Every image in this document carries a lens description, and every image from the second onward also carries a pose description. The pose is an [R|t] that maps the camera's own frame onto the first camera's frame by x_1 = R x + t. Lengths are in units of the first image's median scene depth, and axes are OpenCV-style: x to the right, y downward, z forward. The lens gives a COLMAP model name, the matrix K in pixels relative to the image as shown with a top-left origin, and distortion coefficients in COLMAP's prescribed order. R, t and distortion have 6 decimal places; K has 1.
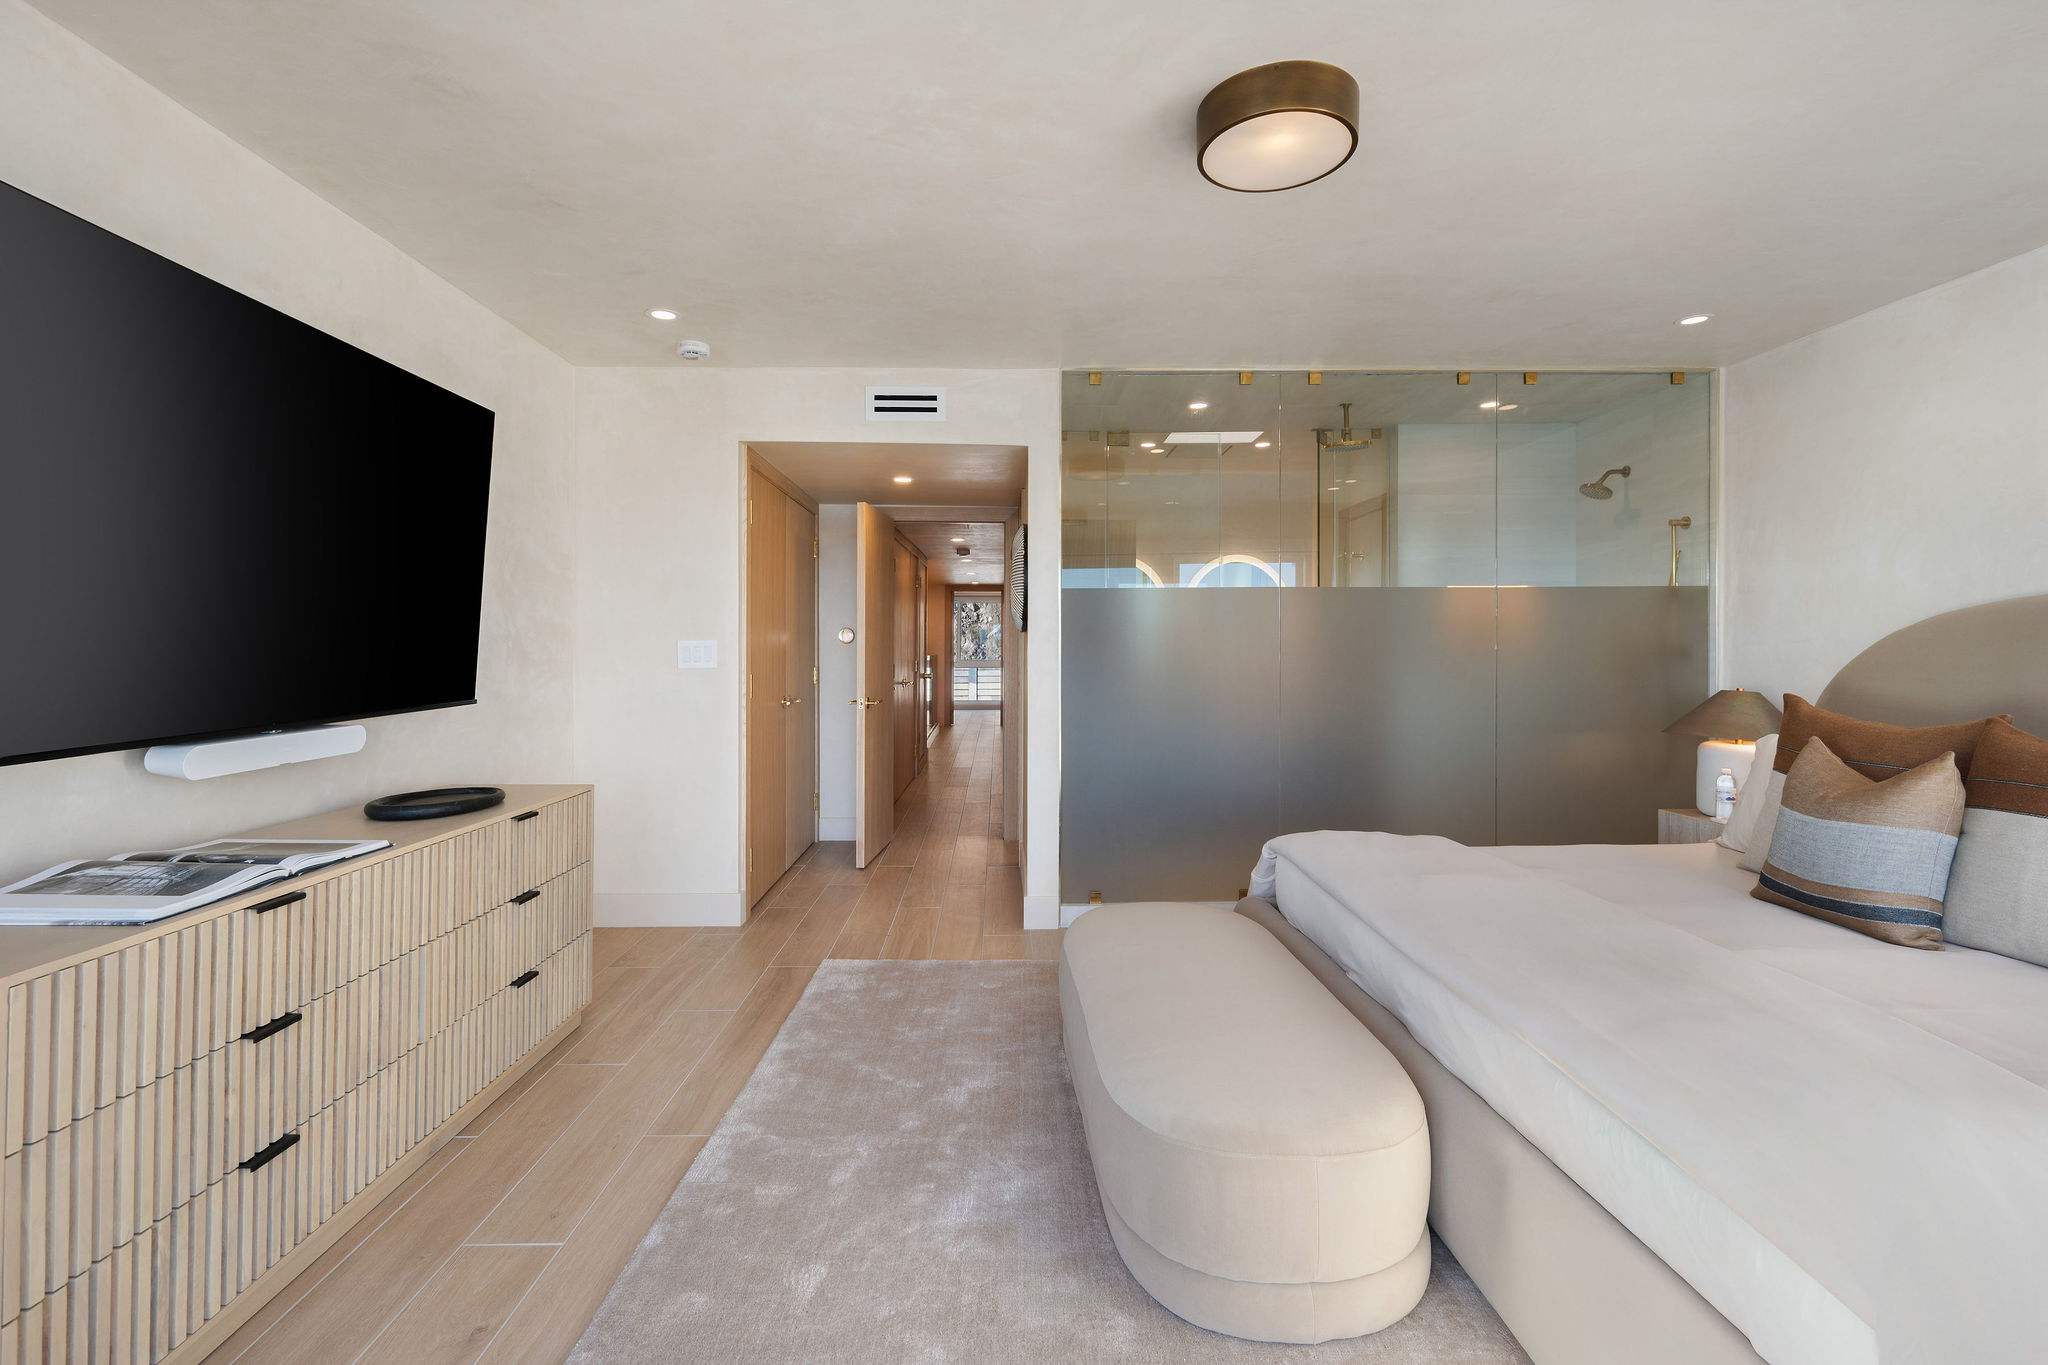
lens RADIAL K [[934.5, 0, 1028.1], [0, 934.5, 634.0], [0, 0, 1]] dist [-0.003054, -0.000893]
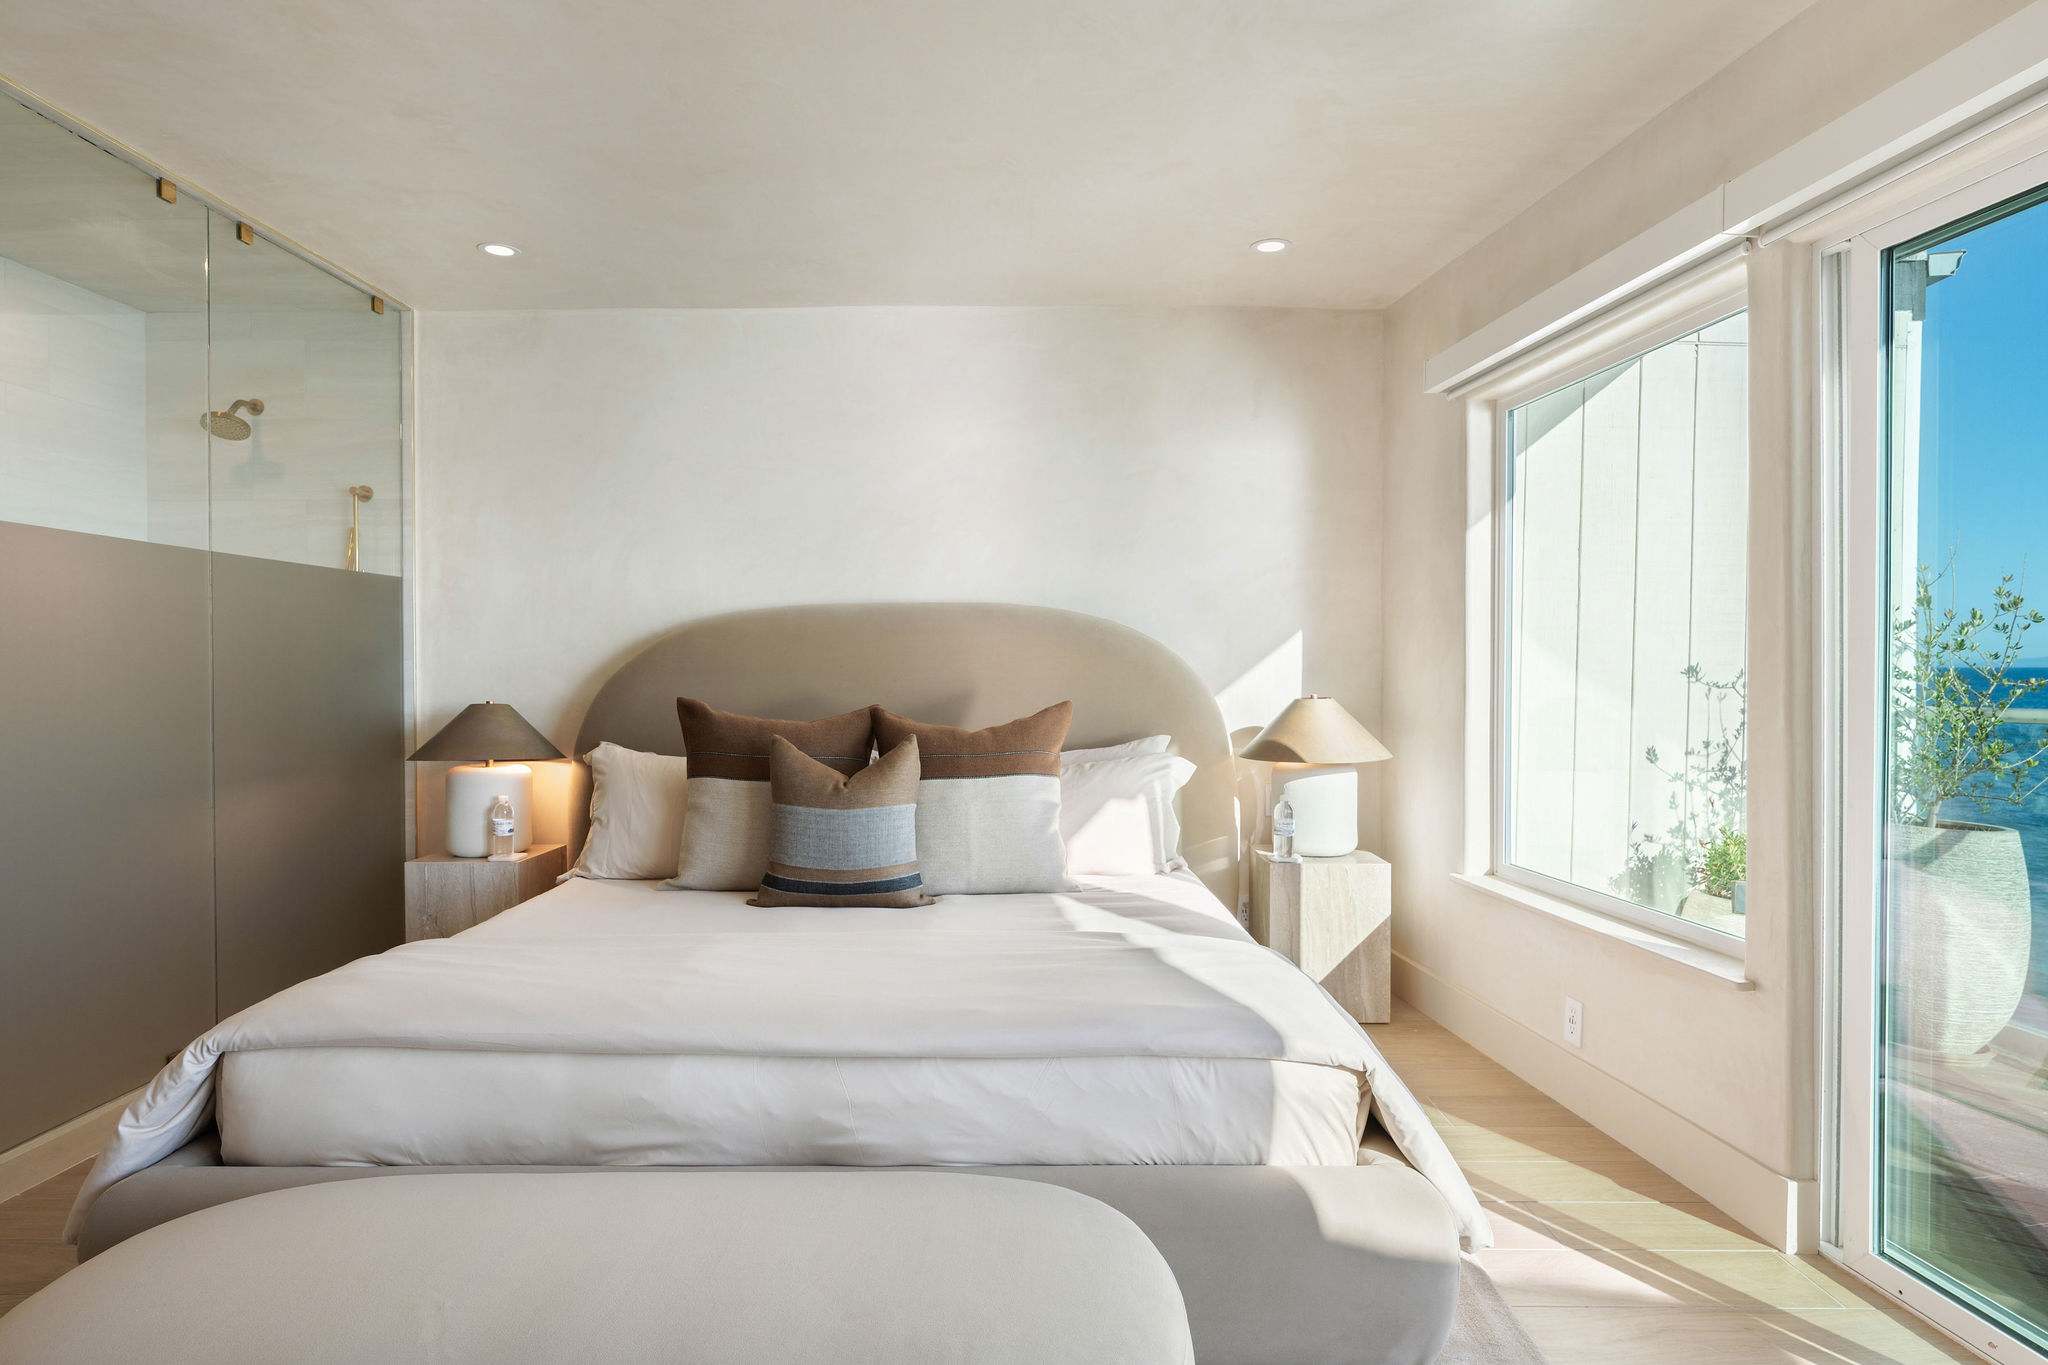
lens RADIAL K [[1150.2, 0, 1025.1], [0, 1150.2, 680.7], [0, 0, 1]] dist [0.004435, 0.001391]
pose [[0.046543, -0.009832, 0.998868, -0.236181], [-0.009733, 0.999900, 0.010296, 0.022048], [-0.998869, -0.010201, 0.046443, 0.416818]]
